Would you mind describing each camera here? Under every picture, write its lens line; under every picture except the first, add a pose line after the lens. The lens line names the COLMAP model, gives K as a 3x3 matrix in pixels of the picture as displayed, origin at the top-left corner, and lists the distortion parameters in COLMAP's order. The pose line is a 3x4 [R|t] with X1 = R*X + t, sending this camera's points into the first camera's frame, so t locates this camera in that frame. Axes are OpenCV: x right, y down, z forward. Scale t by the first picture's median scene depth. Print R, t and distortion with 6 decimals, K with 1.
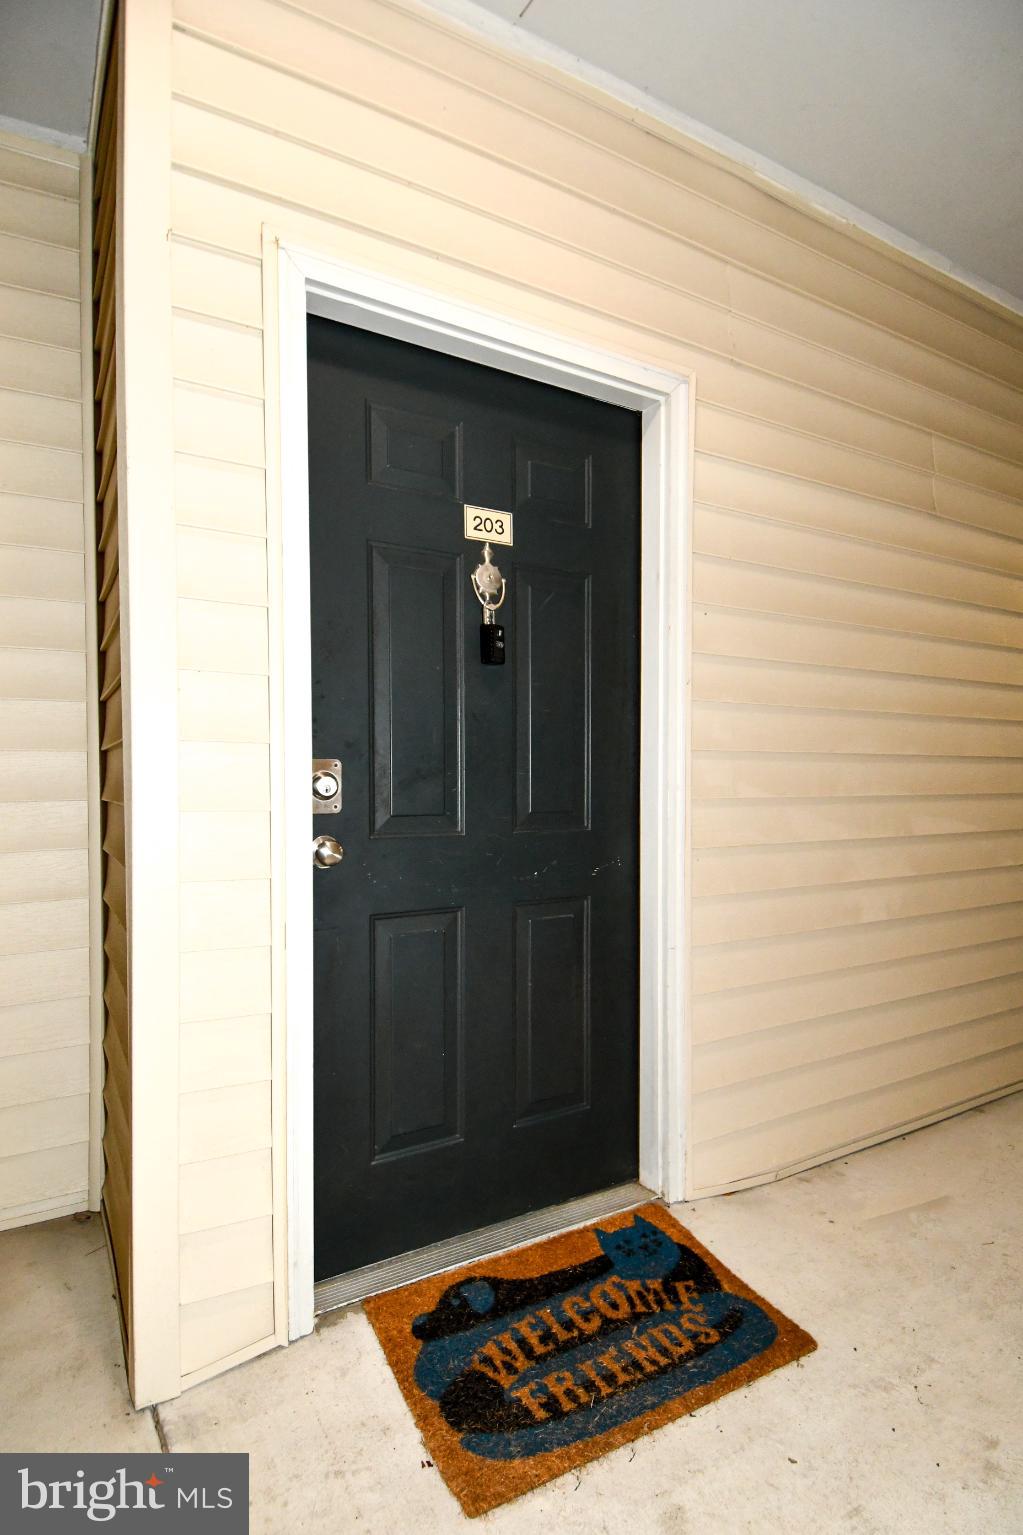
lens RADIAL K [[824.7, 0, 507.9], [0, 824.7, 780.3], [0, 0, 1]] dist [0.045404, -0.049260]
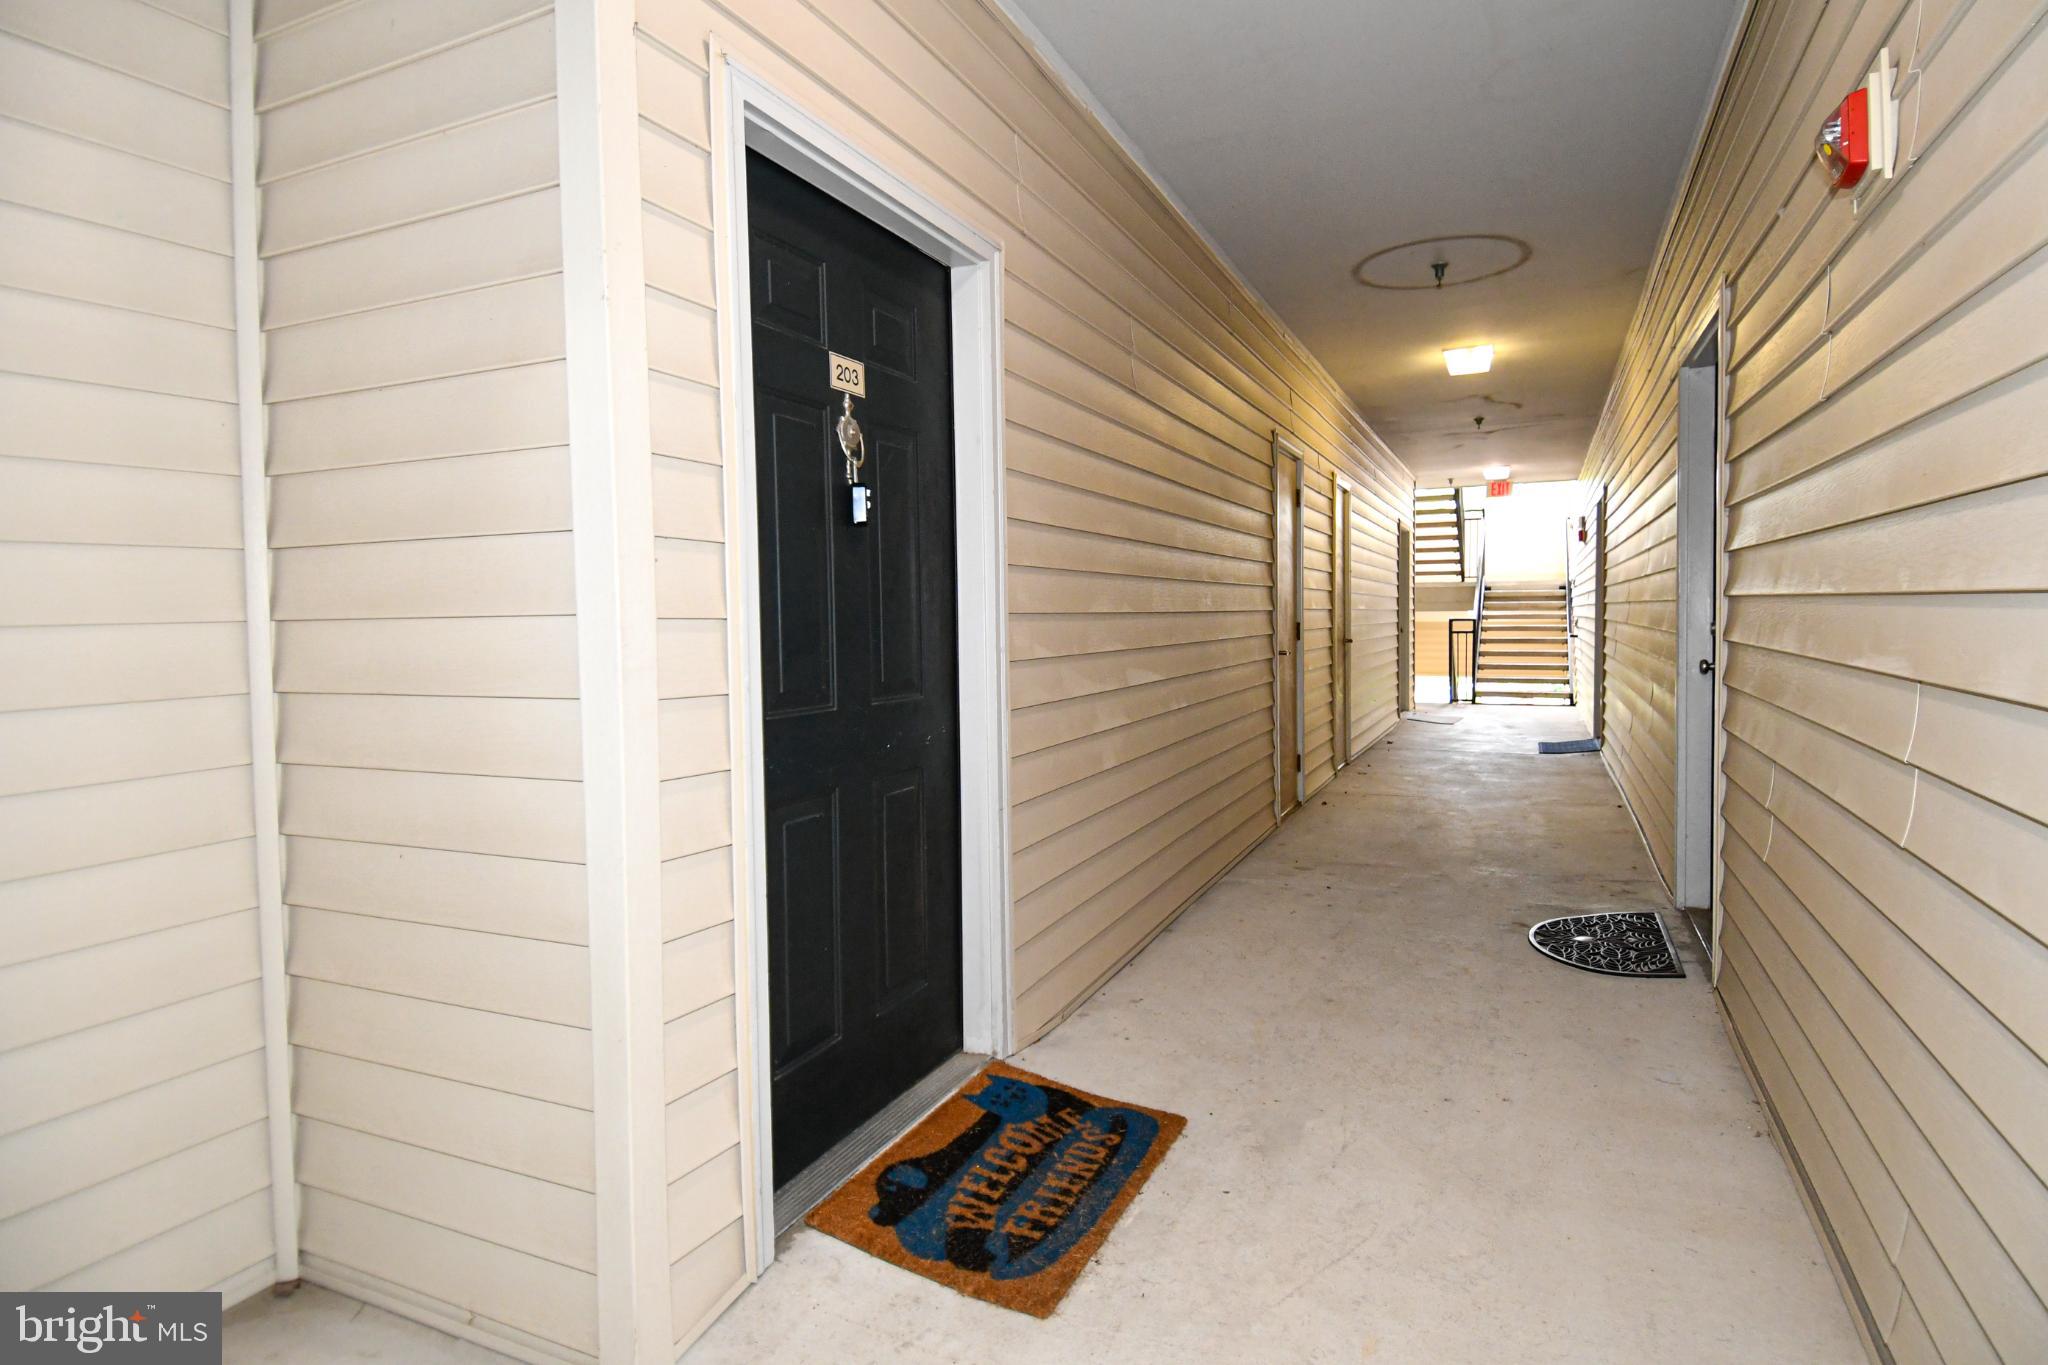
lens RADIAL K [[1100.3, 0, 1015.2], [0, 1100.3, 644.8], [0, 0, 1]] dist [0.045404, -0.049260]
pose [[0.824848, -0.035761, 0.564223, -0.649456], [0.031340, 0.999355, 0.017523, -0.023179], [-0.564486, 0.003229, 0.825436, -0.146323]]
